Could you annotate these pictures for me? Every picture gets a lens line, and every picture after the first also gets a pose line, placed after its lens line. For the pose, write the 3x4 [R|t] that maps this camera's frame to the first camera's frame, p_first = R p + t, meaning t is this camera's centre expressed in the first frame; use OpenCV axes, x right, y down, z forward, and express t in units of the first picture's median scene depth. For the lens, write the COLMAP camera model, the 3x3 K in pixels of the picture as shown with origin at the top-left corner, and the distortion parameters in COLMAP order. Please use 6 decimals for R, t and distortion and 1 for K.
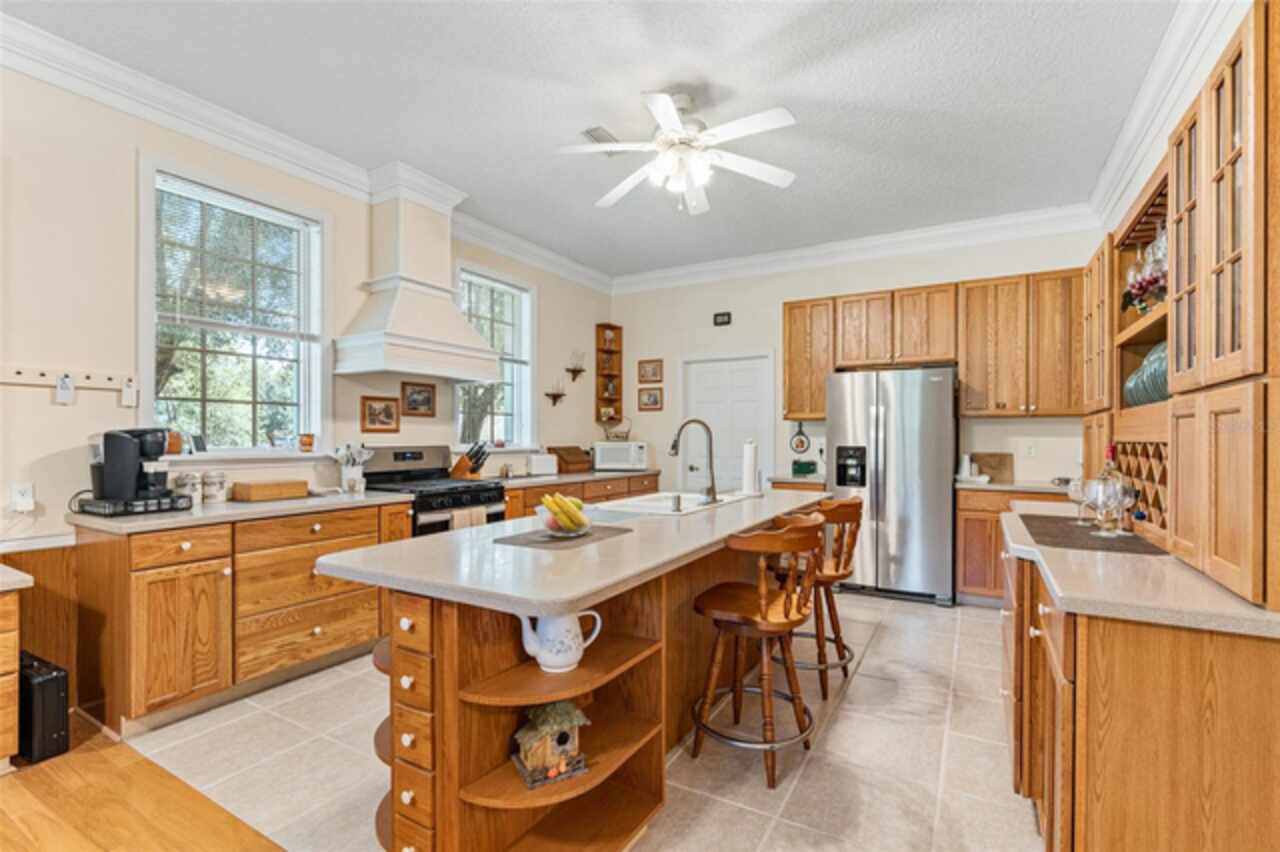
lens RADIAL K [[574.3, 0, 642.8], [0, 574.3, 437.1], [0, 0, 1]] dist [-0.001201, -0.000214]
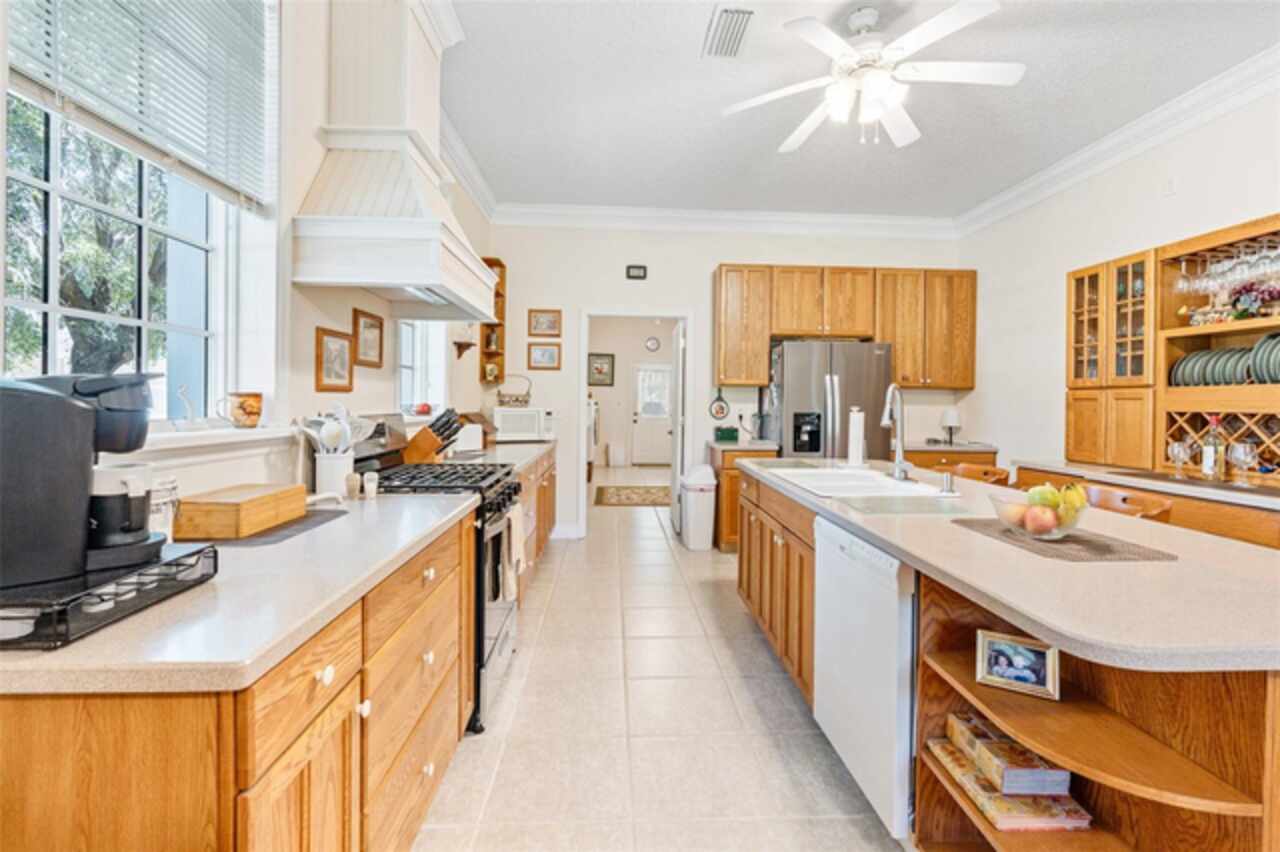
lens RADIAL K [[574.3, 0, 634.7], [0, 574.3, 400.5], [0, 0, 1]] dist [-0.001201, -0.000214]
pose [[0.841422, 0.010237, 0.540282, -0.440250], [-0.011052, 0.999937, -0.001733, -0.001283], [-0.540266, -0.004513, 0.841482, 0.293682]]
